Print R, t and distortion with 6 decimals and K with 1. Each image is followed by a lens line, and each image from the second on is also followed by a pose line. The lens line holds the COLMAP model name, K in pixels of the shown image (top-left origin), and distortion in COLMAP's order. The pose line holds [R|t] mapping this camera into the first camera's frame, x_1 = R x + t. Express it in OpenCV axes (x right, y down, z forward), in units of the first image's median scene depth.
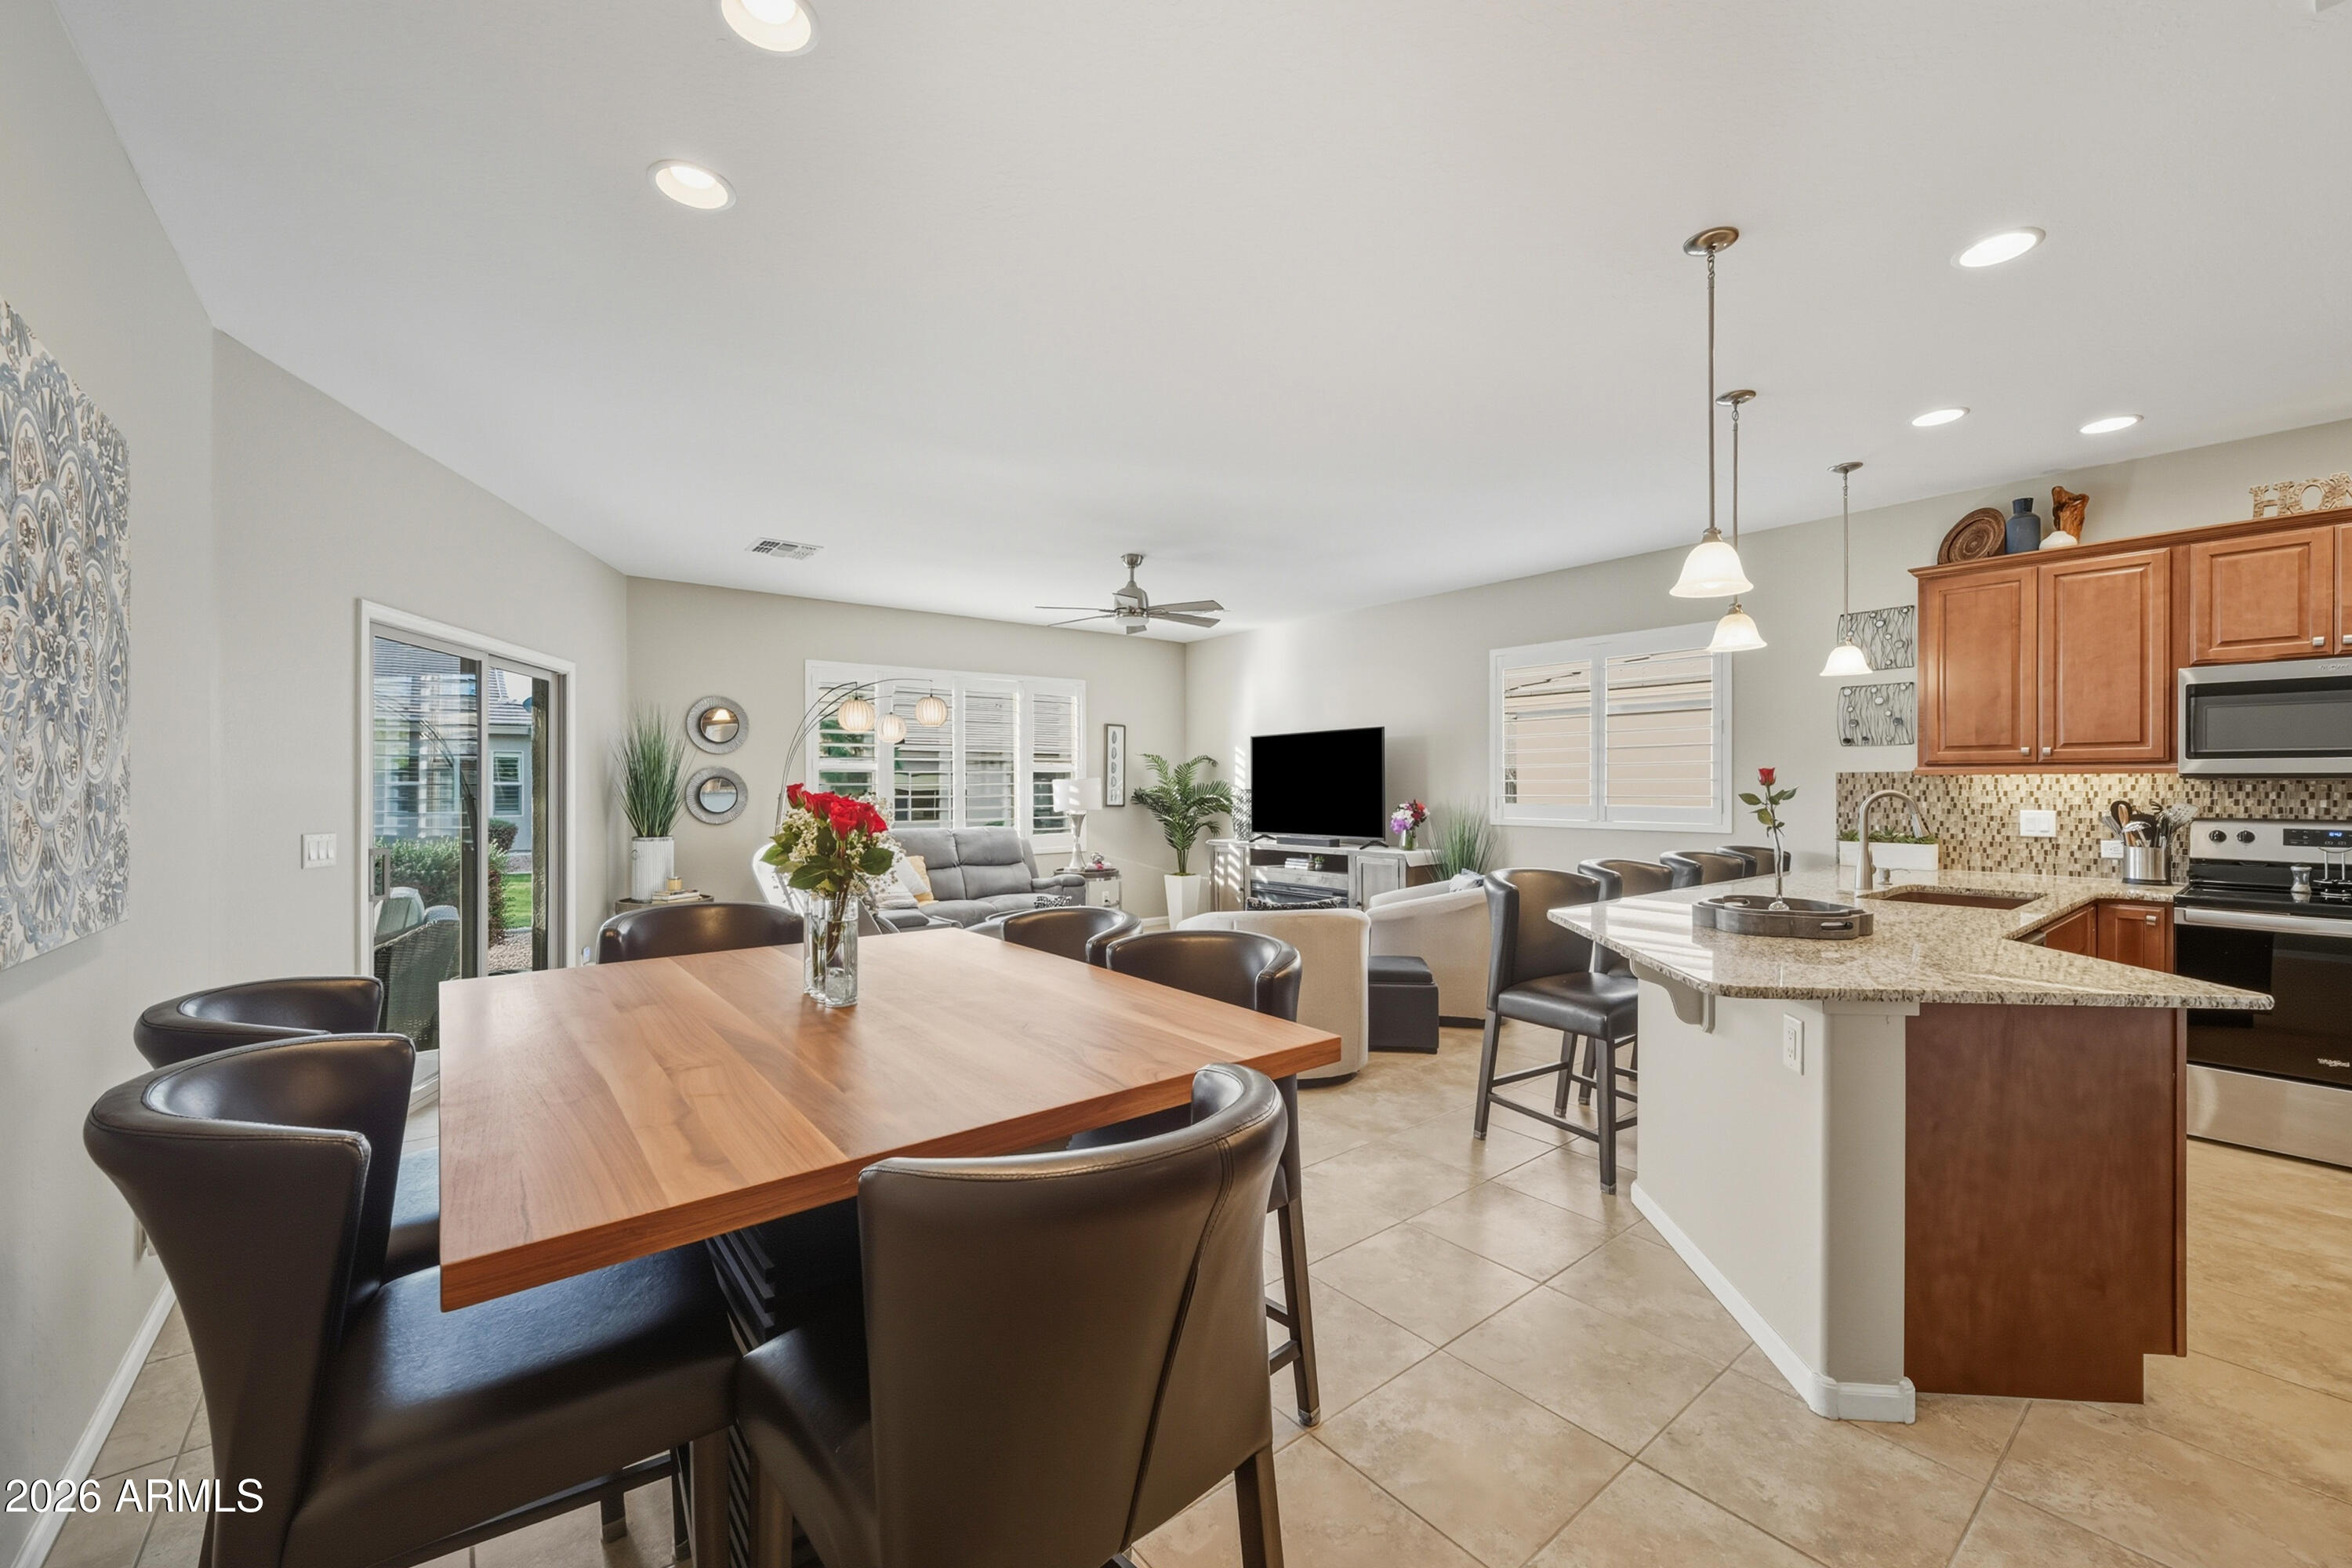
lens RADIAL K [[925.4, 0, 1166.6], [0, 925.4, 782.6], [0, 0, 1]] dist [-0.003258, 0.000954]
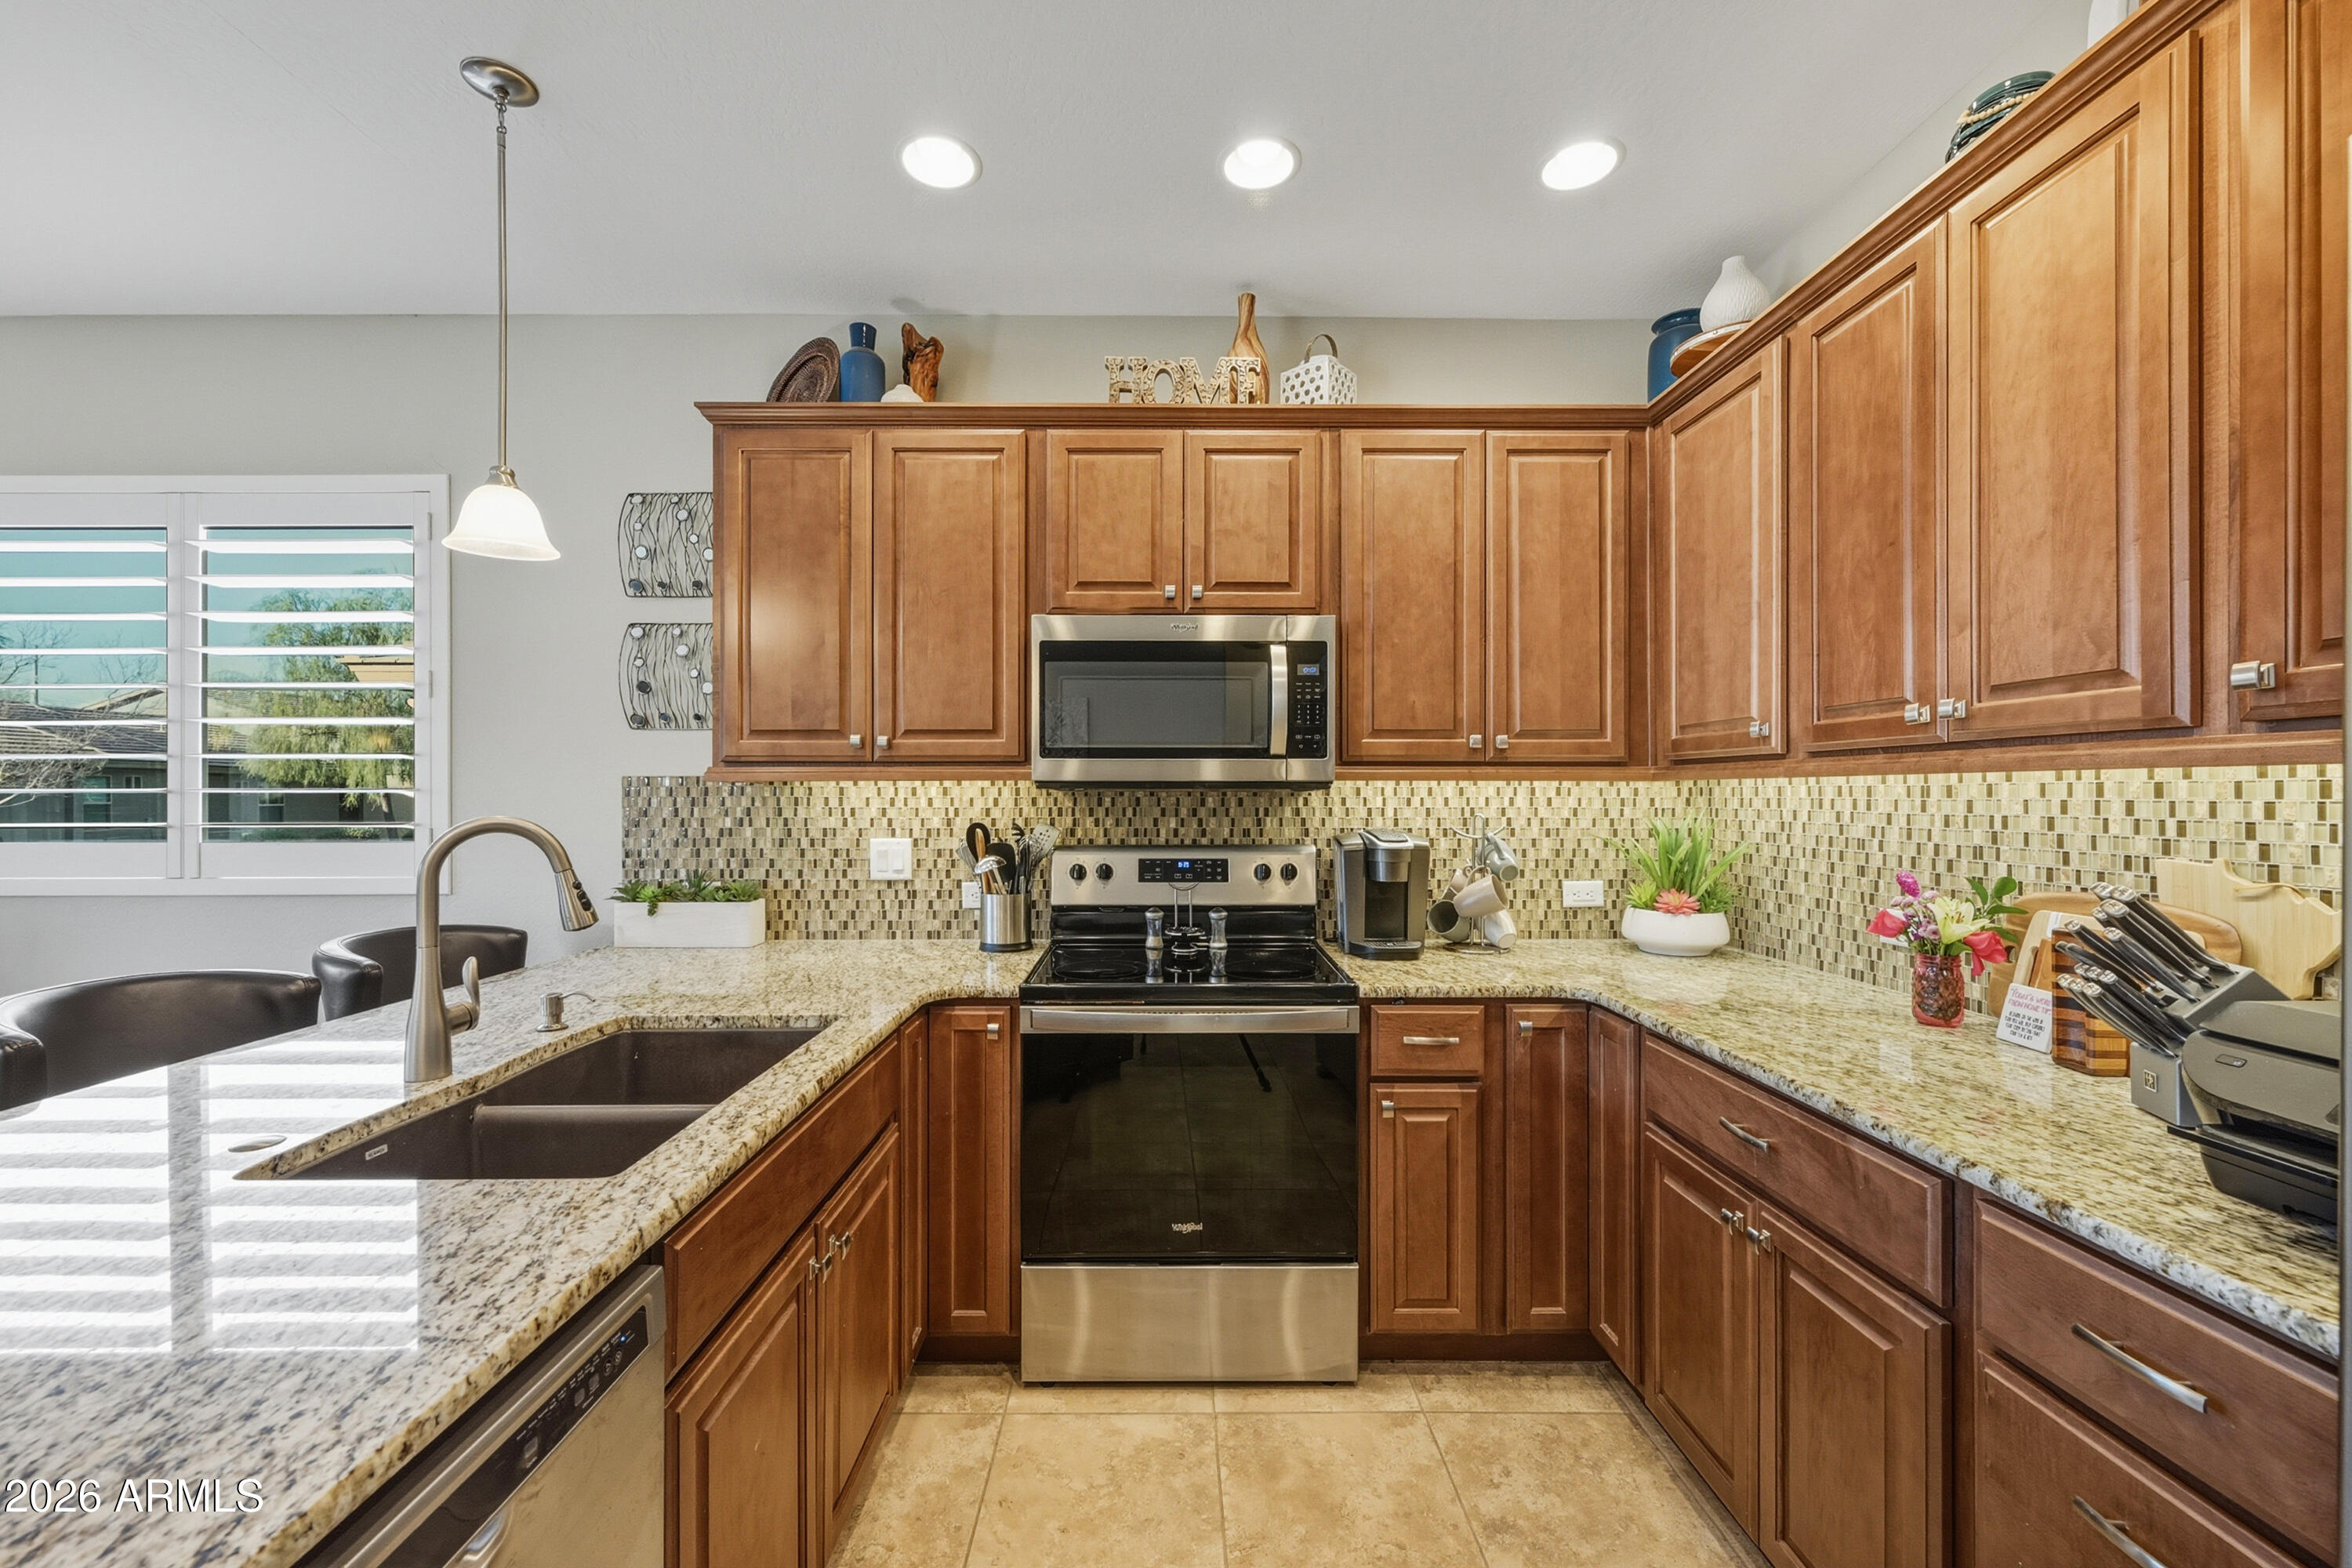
lens RADIAL K [[925.4, 0, 1182.7], [0, 925.4, 794.8], [0, 0, 1]] dist [-0.003258, 0.000954]
pose [[0.602598, -0.003112, 0.798039, 0.606709], [0.000672, 0.999994, 0.003392, -0.002134], [-0.798045, -0.001508, 0.602596, 0.497908]]
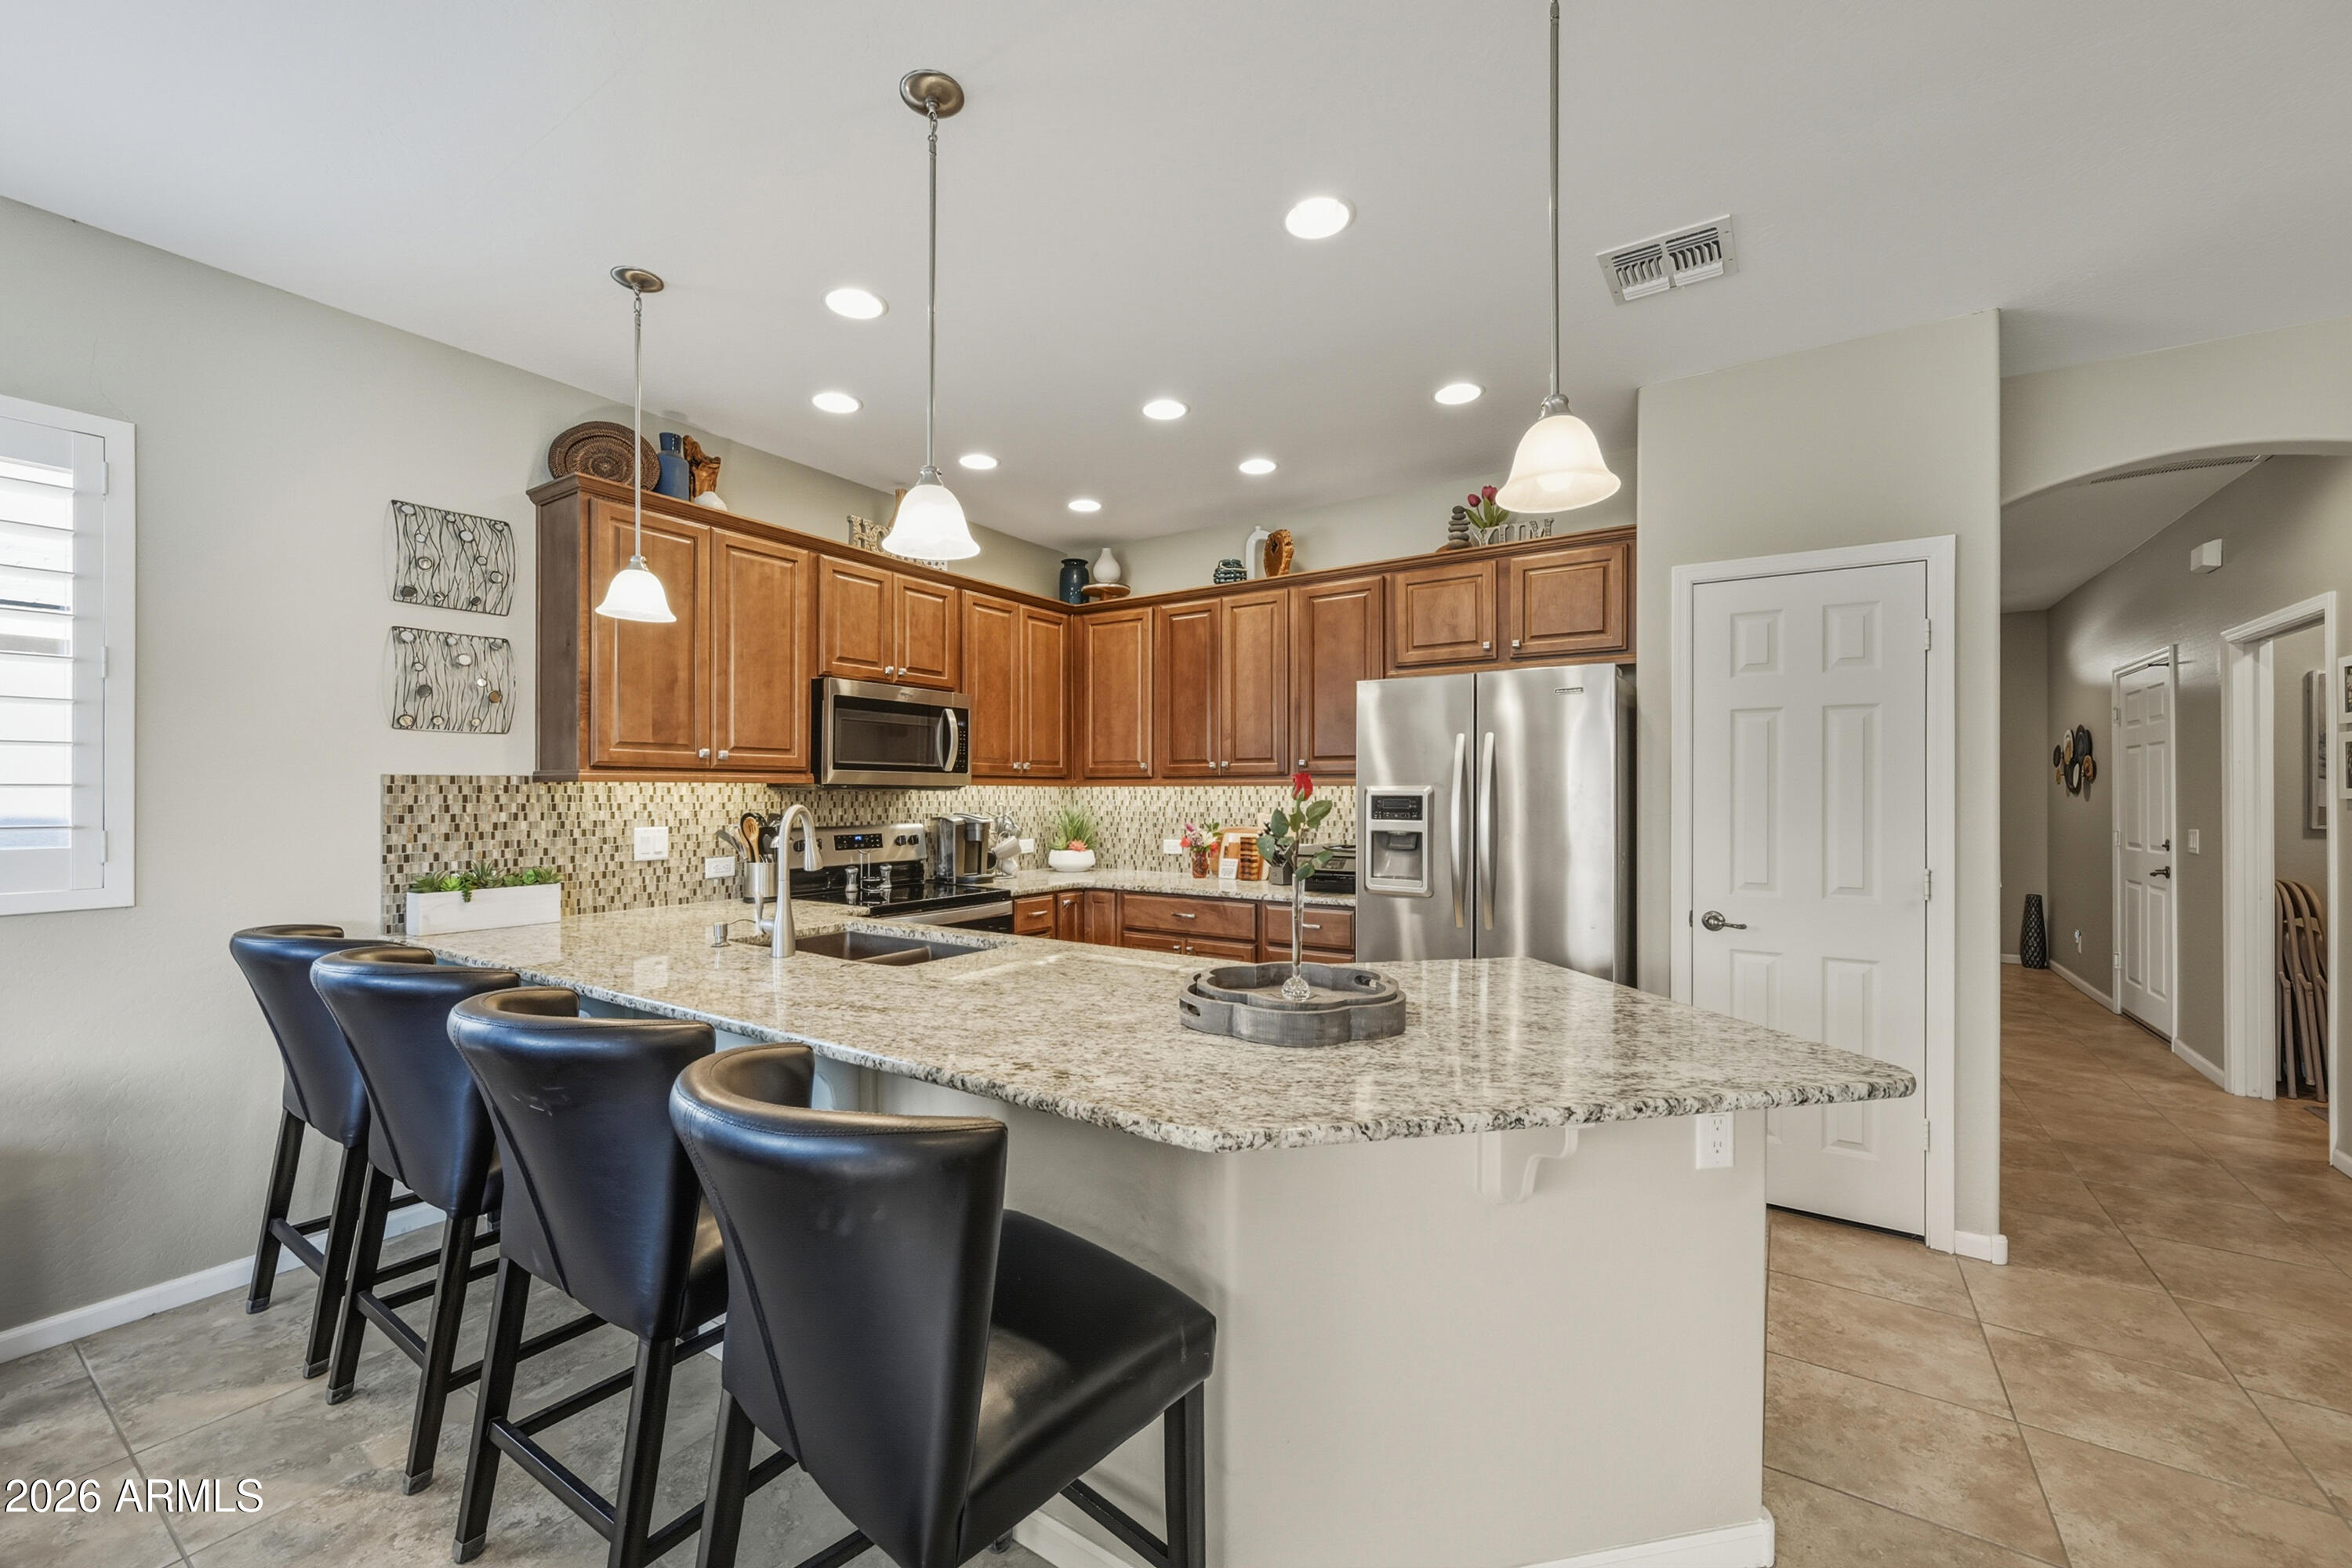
lens RADIAL K [[925.4, 0, 1158.8], [0, 925.4, 787.4], [0, 0, 1]] dist [-0.003258, 0.000954]
pose [[-0.316071, 0.007012, 0.948709, 0.045532], [-0.001225, 0.999969, -0.007799, 0.001169], [-0.948735, -0.003627, -0.316053, 0.909748]]
